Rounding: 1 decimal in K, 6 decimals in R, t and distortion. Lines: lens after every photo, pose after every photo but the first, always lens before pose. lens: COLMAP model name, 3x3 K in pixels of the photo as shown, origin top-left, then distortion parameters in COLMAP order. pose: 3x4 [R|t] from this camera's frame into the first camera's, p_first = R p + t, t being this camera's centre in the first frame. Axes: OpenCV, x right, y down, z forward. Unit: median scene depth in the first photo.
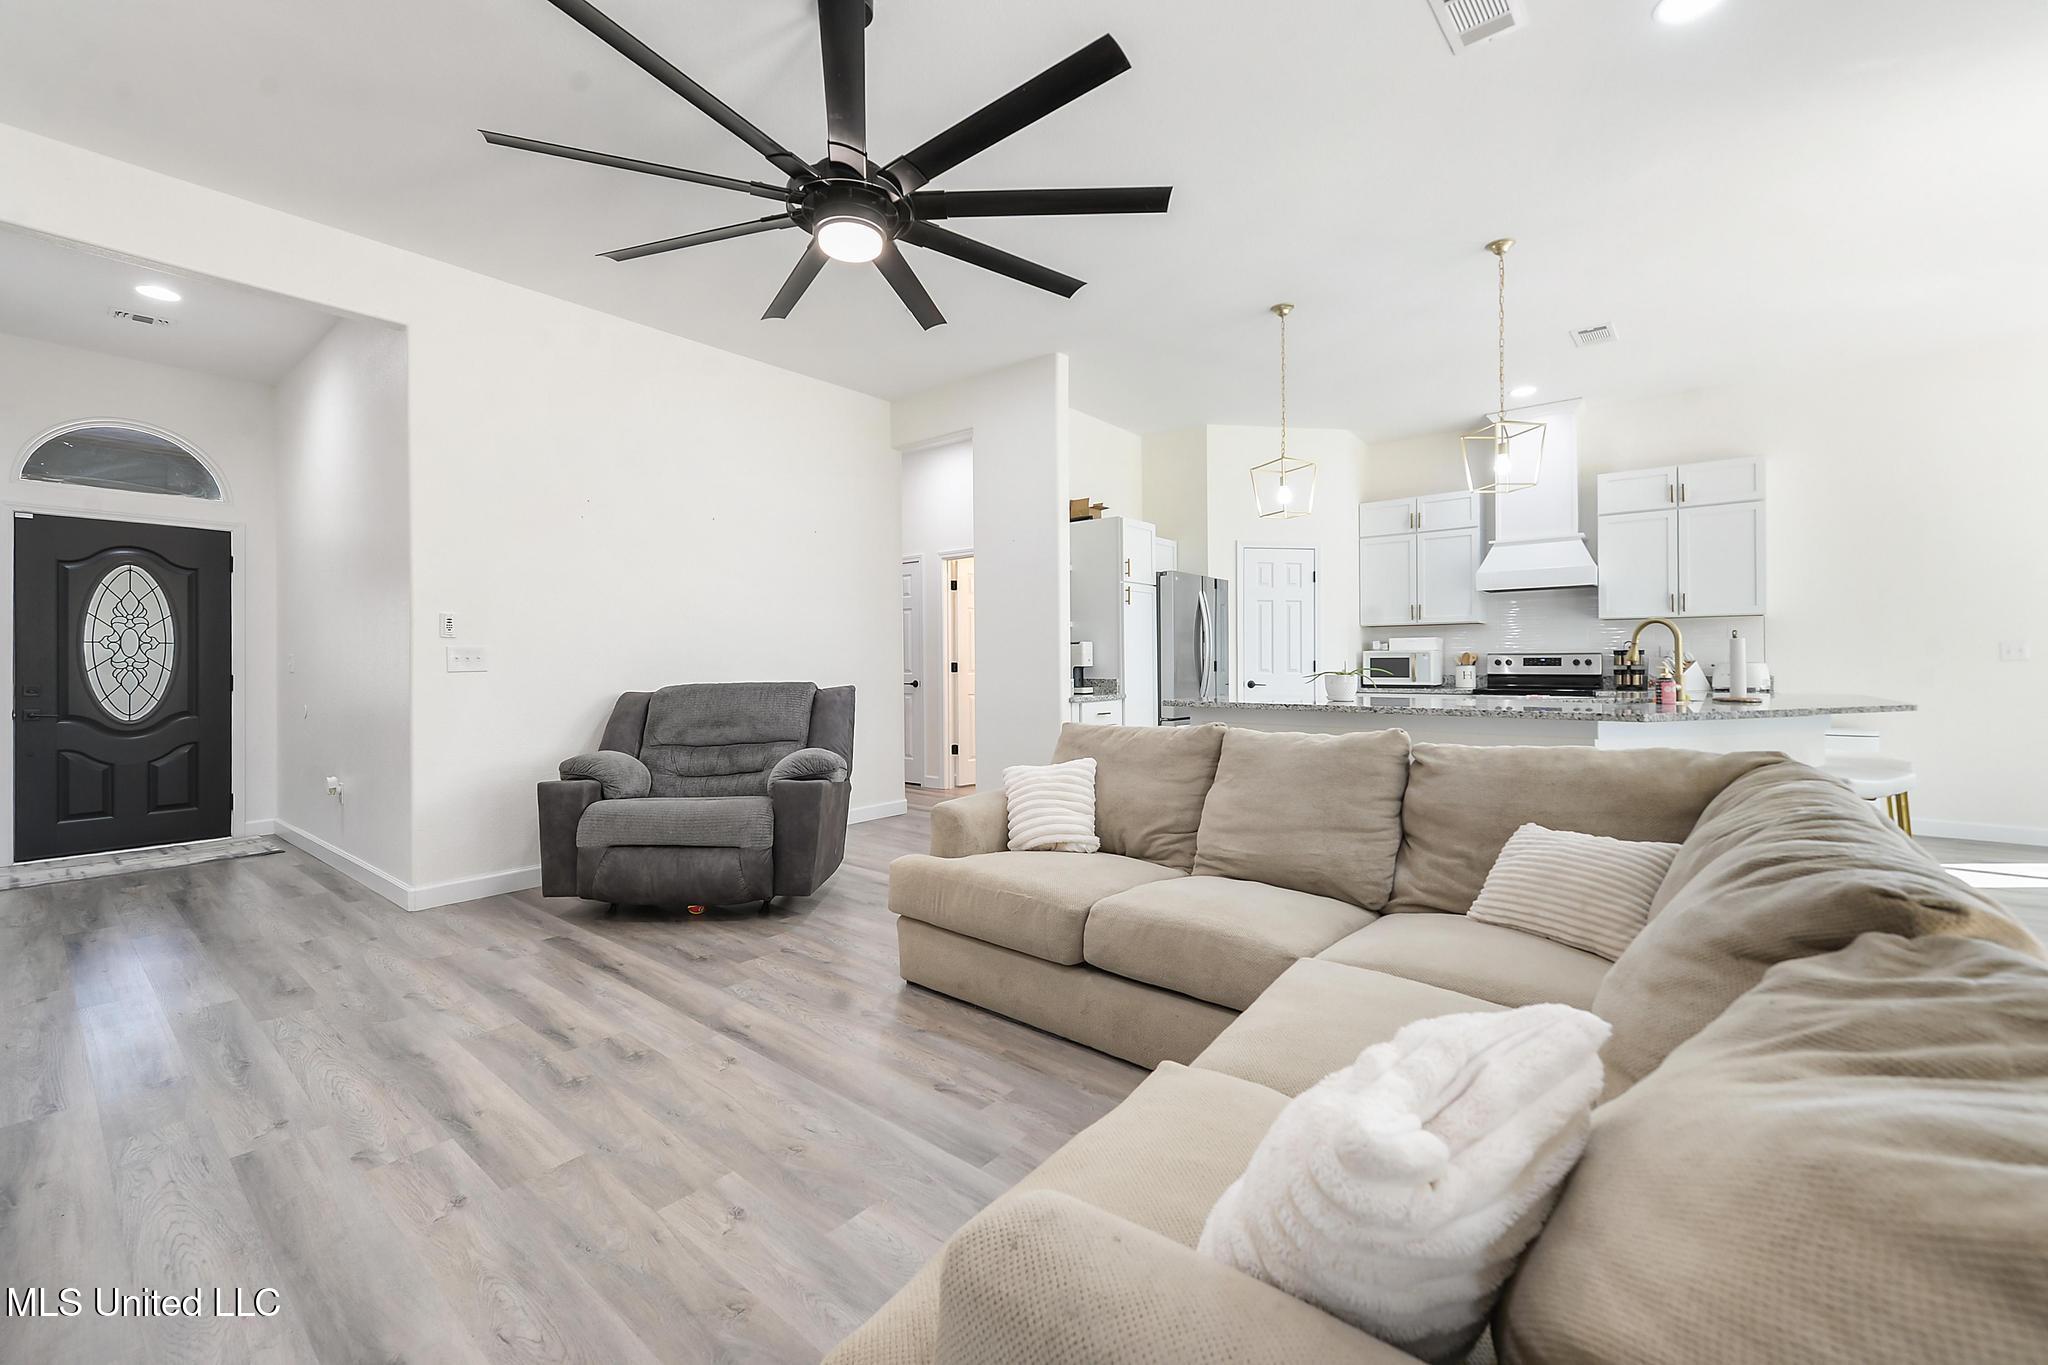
lens RADIAL K [[827.9, 0, 1002.3], [0, 827.9, 662.5], [0, 0, 1]] dist [0.009850, -0.000052]
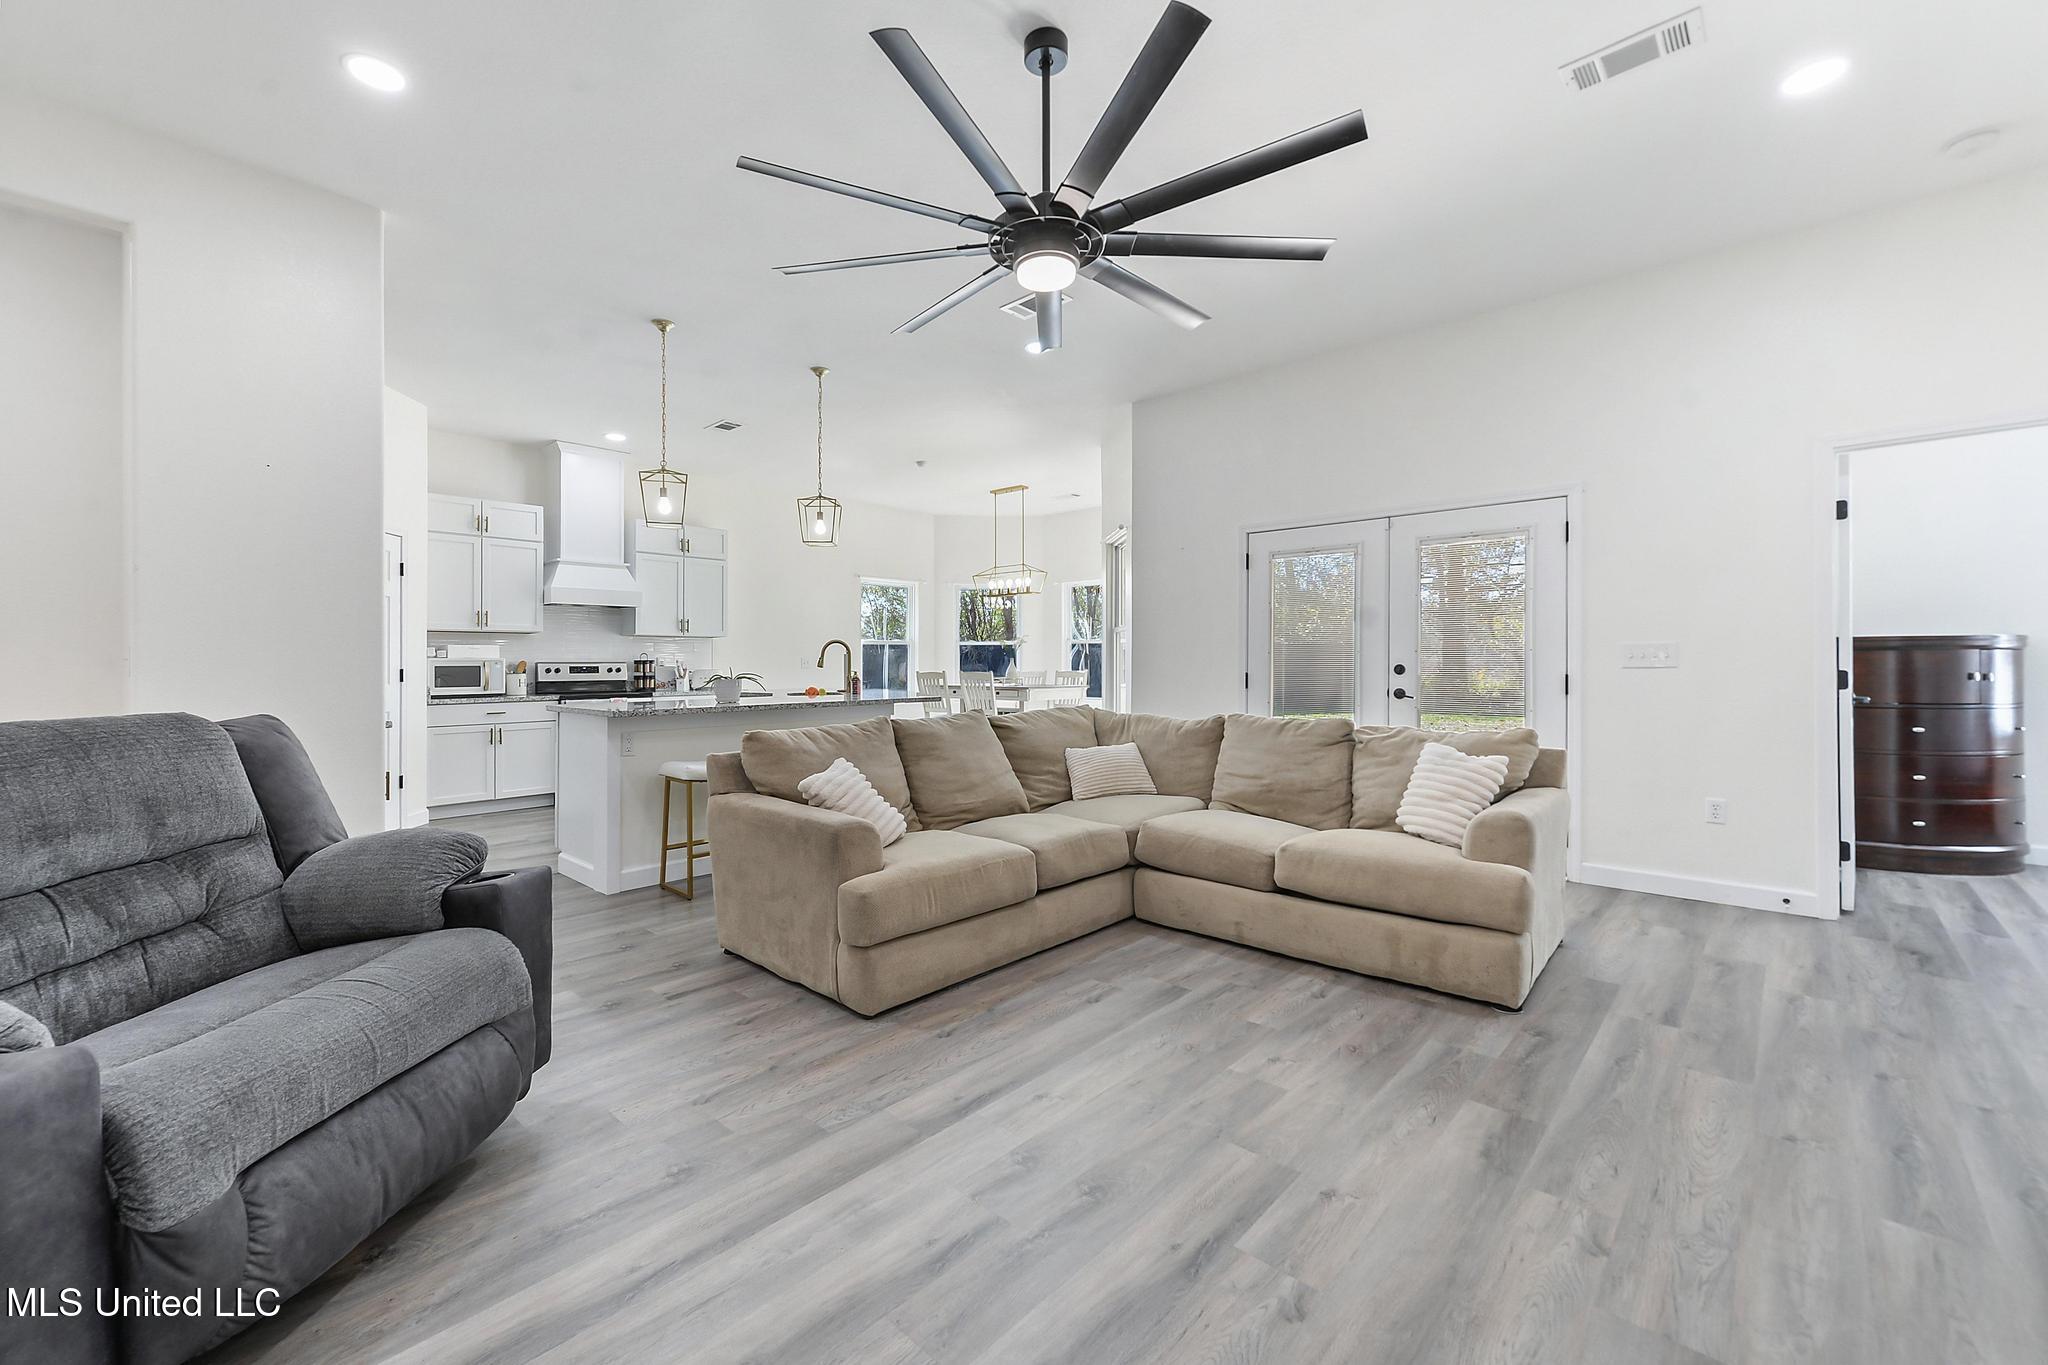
lens RADIAL K [[827.9, 0, 1002.3], [0, 827.9, 662.5], [0, 0, 1]] dist [0.009850, -0.000052]
pose [[0.059991, 0.007817, 0.998168, -0.498654], [0.007170, 0.999940, -0.008262, 0.003021], [-0.998173, 0.007653, 0.059932, 0.393510]]
